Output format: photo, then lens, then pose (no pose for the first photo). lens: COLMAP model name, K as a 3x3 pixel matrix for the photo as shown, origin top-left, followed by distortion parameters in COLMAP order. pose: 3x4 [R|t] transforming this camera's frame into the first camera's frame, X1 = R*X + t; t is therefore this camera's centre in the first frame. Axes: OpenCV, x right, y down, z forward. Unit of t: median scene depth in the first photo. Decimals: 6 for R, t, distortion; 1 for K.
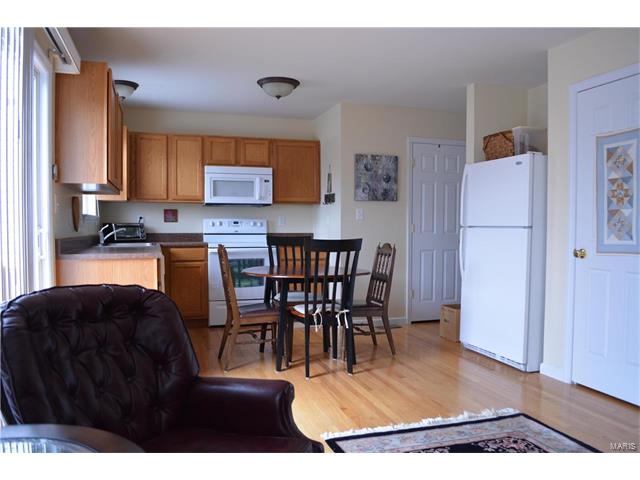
lens RADIAL K [[502.5, 0, 320.7], [0, 502.5, 248.3], [0, 0, 1]] dist [-0.079250, 0.012109]
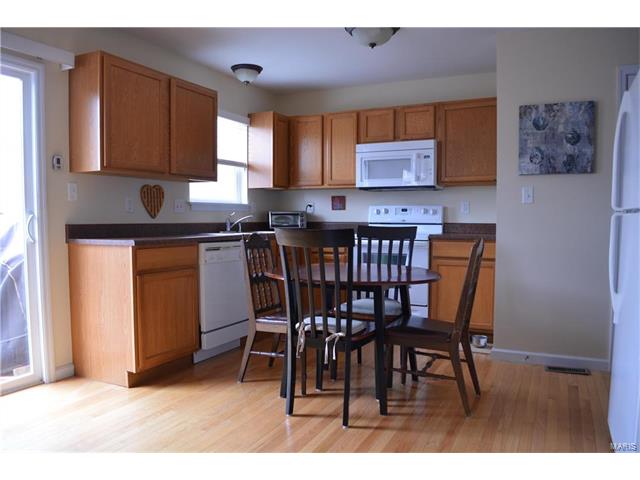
lens RADIAL K [[502.5, 0, 320.7], [0, 502.5, 248.3], [0, 0, 1]] dist [-0.079250, 0.012109]
pose [[0.724482, 0.040407, -0.688108, 0.331301], [-0.029057, 0.999183, 0.028080, -0.007315], [0.688681, -0.000349, 0.725064, 0.323094]]
